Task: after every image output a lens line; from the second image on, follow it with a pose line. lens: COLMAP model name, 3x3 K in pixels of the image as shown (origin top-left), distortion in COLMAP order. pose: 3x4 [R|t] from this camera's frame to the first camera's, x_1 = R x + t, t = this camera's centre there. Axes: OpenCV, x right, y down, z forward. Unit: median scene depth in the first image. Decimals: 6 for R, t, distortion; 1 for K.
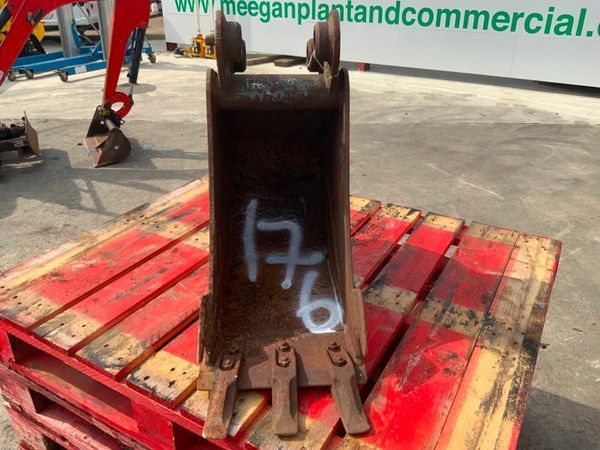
lens RADIAL K [[499.5, 0, 296.6], [0, 499.5, 229.3], [0, 0, 1]] dist [0.061351, -0.108507]
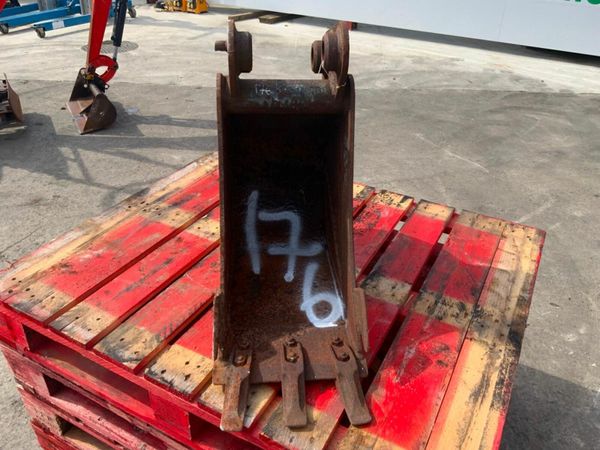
lens RADIAL K [[499.5, 0, 297.5], [0, 499.5, 230.3], [0, 0, 1]] dist [0.061351, -0.108507]
pose [[0.999254, 0.004098, 0.038412, -0.042244], [-0.007463, 0.996104, 0.087871, -0.078658], [-0.037902, -0.088092, 0.995391, -0.040350]]
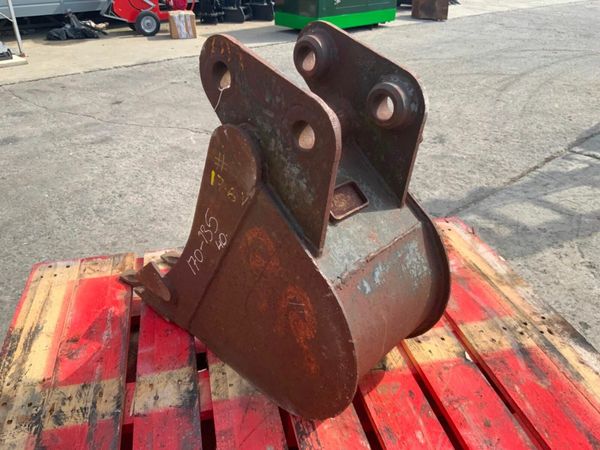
lens RADIAL K [[499.5, 0, 298.7], [0, 499.5, 228.5], [0, 0, 1]] dist [0.061351, -0.108507]
pose [[-0.726981, 0.329512, -0.602429, 0.416094], [-0.331522, 0.599875, 0.728178, -0.650710], [0.601325, 0.729090, -0.326857, 1.166568]]
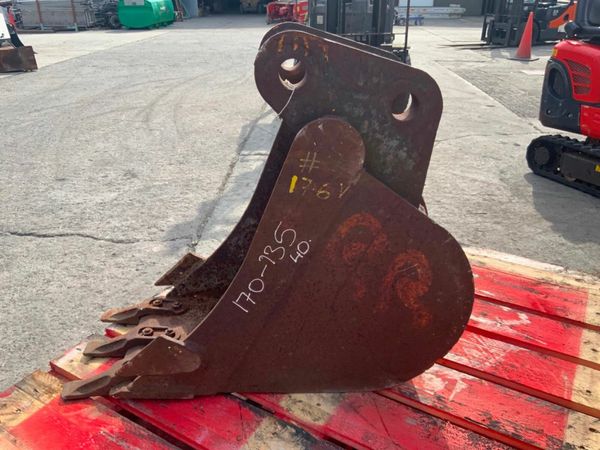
lens RADIAL K [[499.5, 0, 300.5], [0, 499.5, 229.7], [0, 0, 1]] dist [0.061351, -0.108507]
pose [[-0.024712, 0.426572, -0.904116, 0.658619], [-0.449317, 0.803157, 0.391220, -0.380057], [0.893031, 0.415902, 0.171818, 0.767767]]
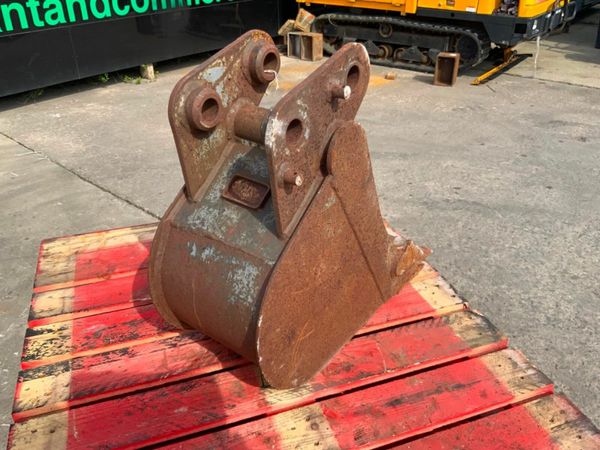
lens RADIAL K [[499.5, 0, 302.9], [0, 499.5, 227.8], [0, 0, 1]] dist [0.061351, -0.108507]
pose [[-0.763267, -0.330797, 0.554974, -0.517892], [0.292860, 0.588526, 0.753572, -0.710562], [-0.575896, 0.737707, -0.352325, 1.209634]]
